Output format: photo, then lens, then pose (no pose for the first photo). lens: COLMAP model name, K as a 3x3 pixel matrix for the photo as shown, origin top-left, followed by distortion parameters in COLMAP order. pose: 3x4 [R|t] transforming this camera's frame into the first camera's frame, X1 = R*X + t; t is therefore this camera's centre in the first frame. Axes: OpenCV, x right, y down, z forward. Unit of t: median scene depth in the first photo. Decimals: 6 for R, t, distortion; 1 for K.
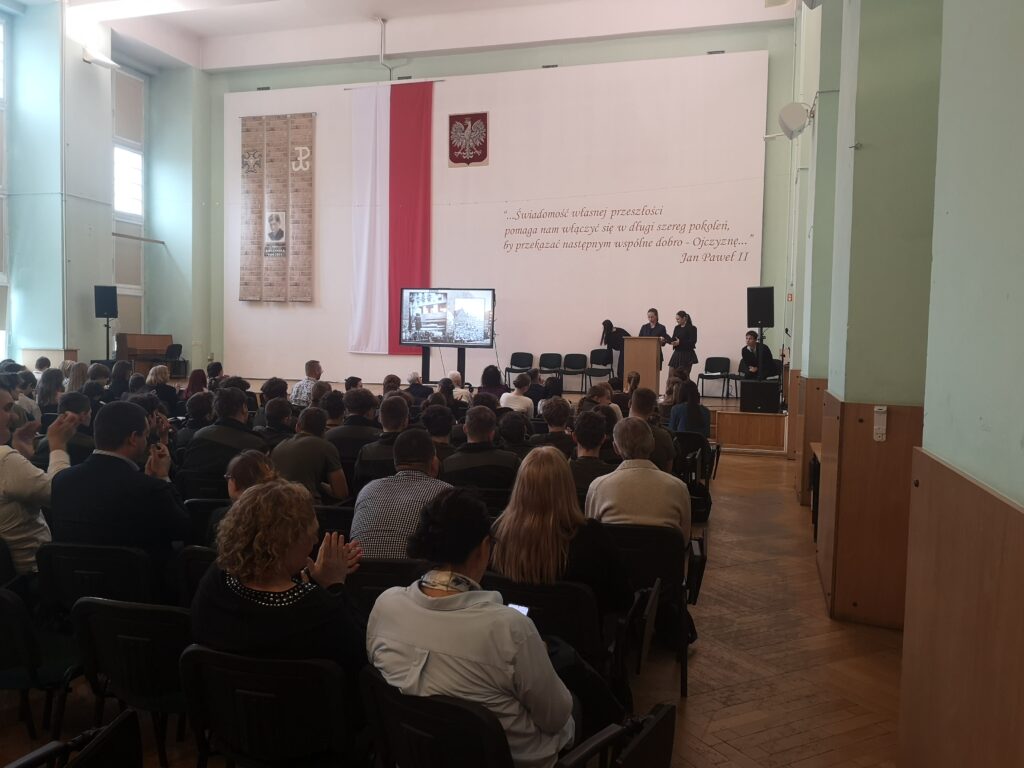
lens RADIAL K [[823.0, 0, 511.5], [0, 823.0, 390.6], [0, 0, 1]] dist [0.020091, -0.037578]
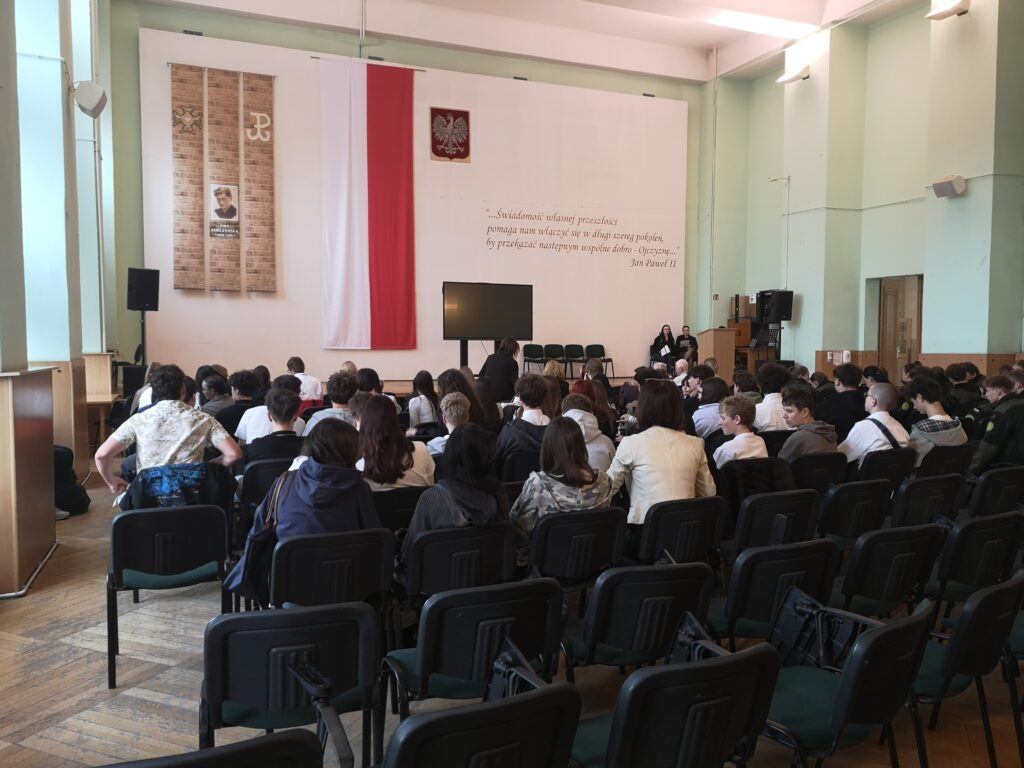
lens RADIAL K [[823.0, 0, 510.3], [0, 823.0, 390.5], [0, 0, 1]] dist [0.020091, -0.037578]
pose [[0.771128, -0.057371, 0.634091, -0.622061], [0.047974, 0.998336, 0.031985, -0.019287], [-0.634871, 0.005755, 0.772597, 0.164831]]
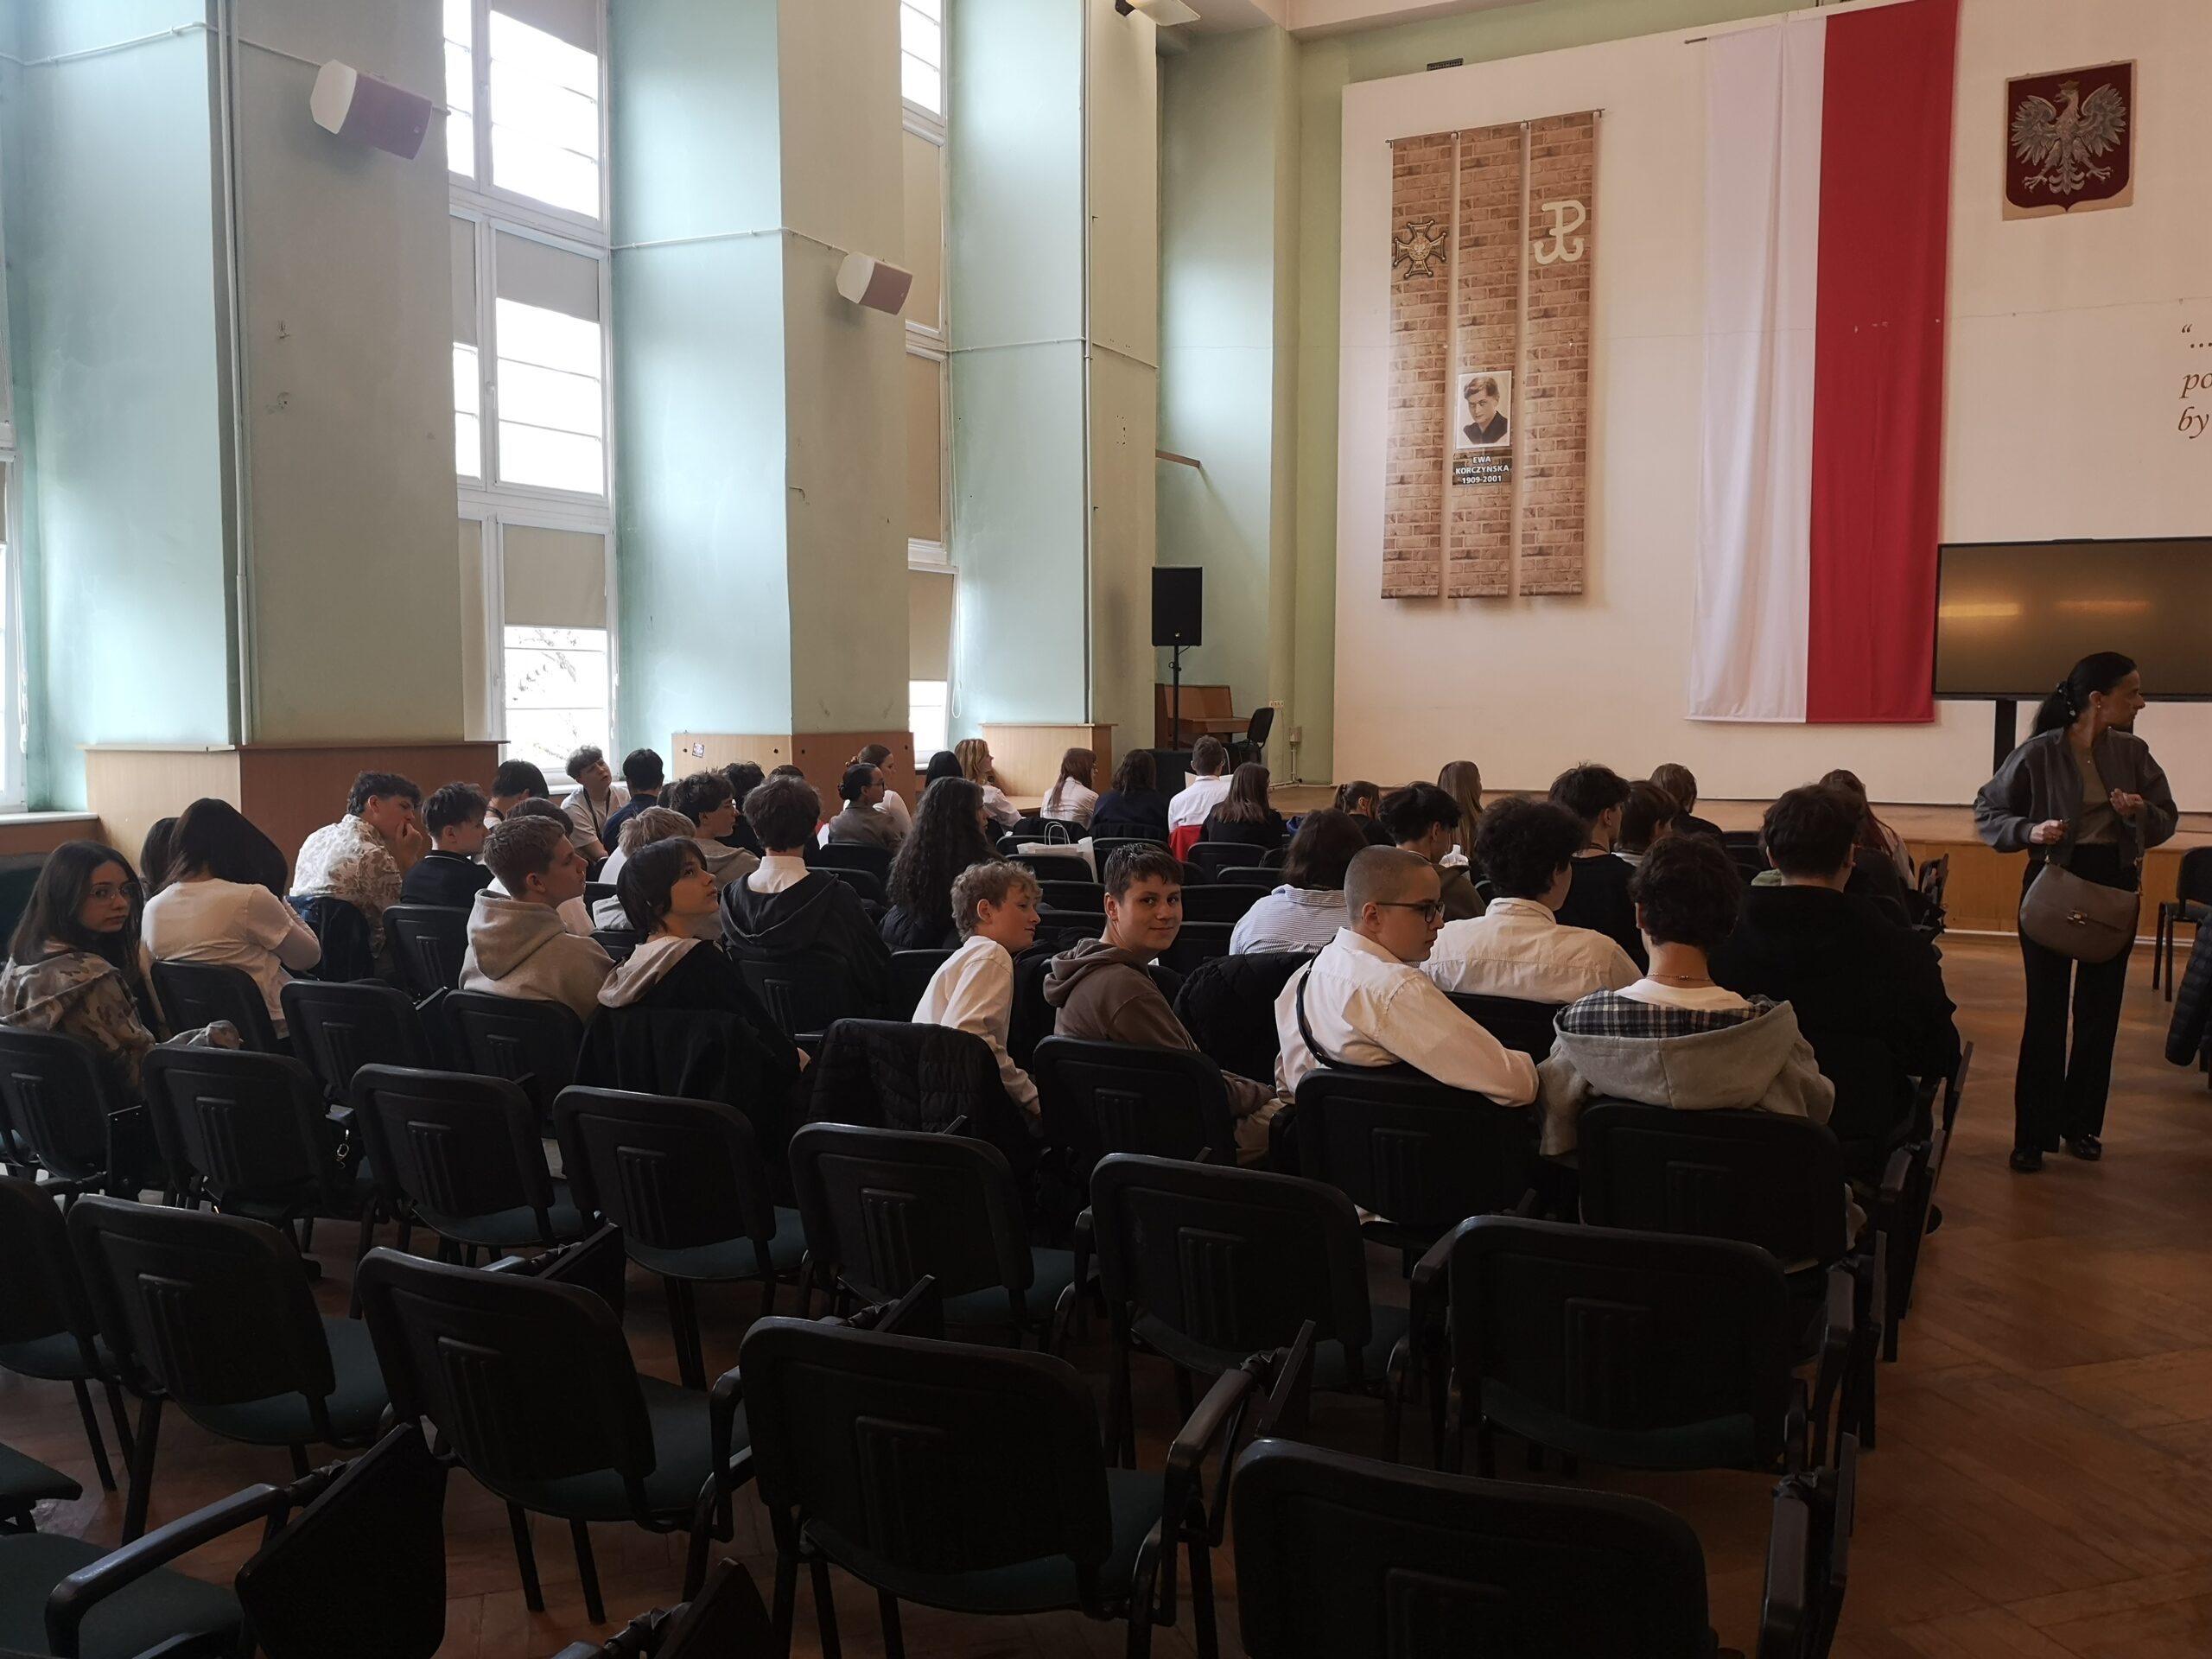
lens RADIAL K [[1777.7, 0, 1094.4], [0, 1777.7, 837.5], [0, 0, 1]] dist [0.020091, -0.037578]
pose [[0.979962, -0.003618, -0.199154, -0.307080], [0.007883, 0.999756, 0.020625, -0.010602], [0.199030, -0.021782, 0.979751, 0.114814]]
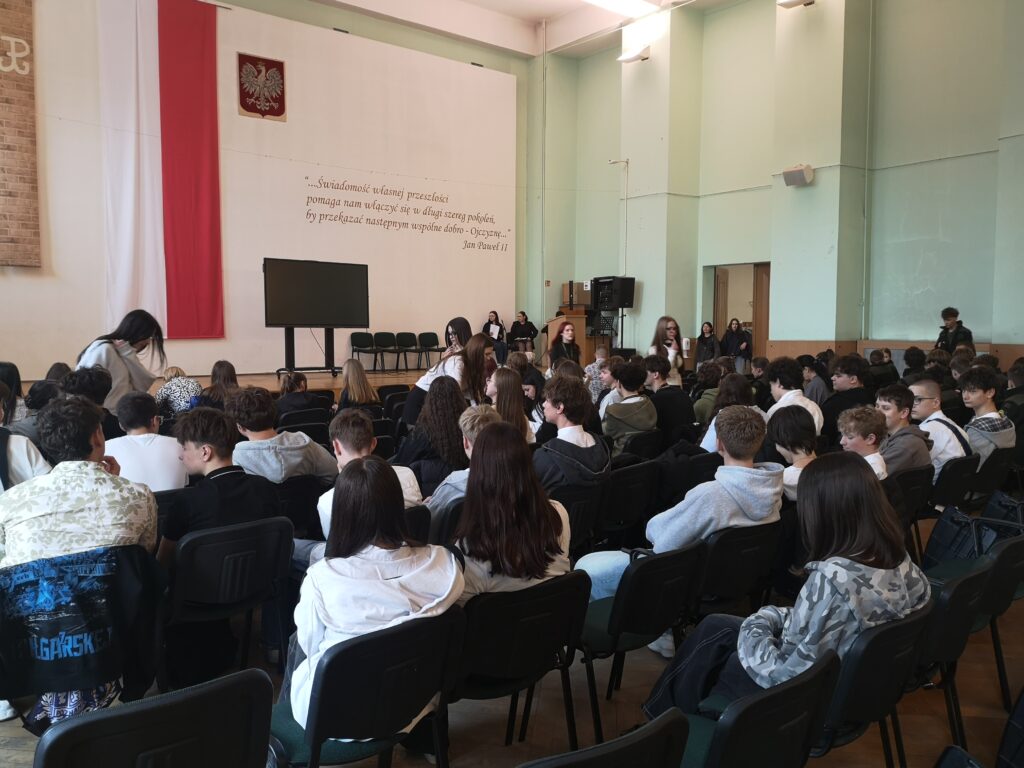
lens RADIAL K [[823.0, 0, 520.0], [0, 823.0, 386.6], [0, 0, 1]] dist [0.020091, -0.037578]
pose [[0.552463, -0.078941, 0.829791, -0.612971], [0.054910, 0.996790, 0.058270, -0.026124], [-0.831727, 0.013372, 0.555024, 0.284179]]
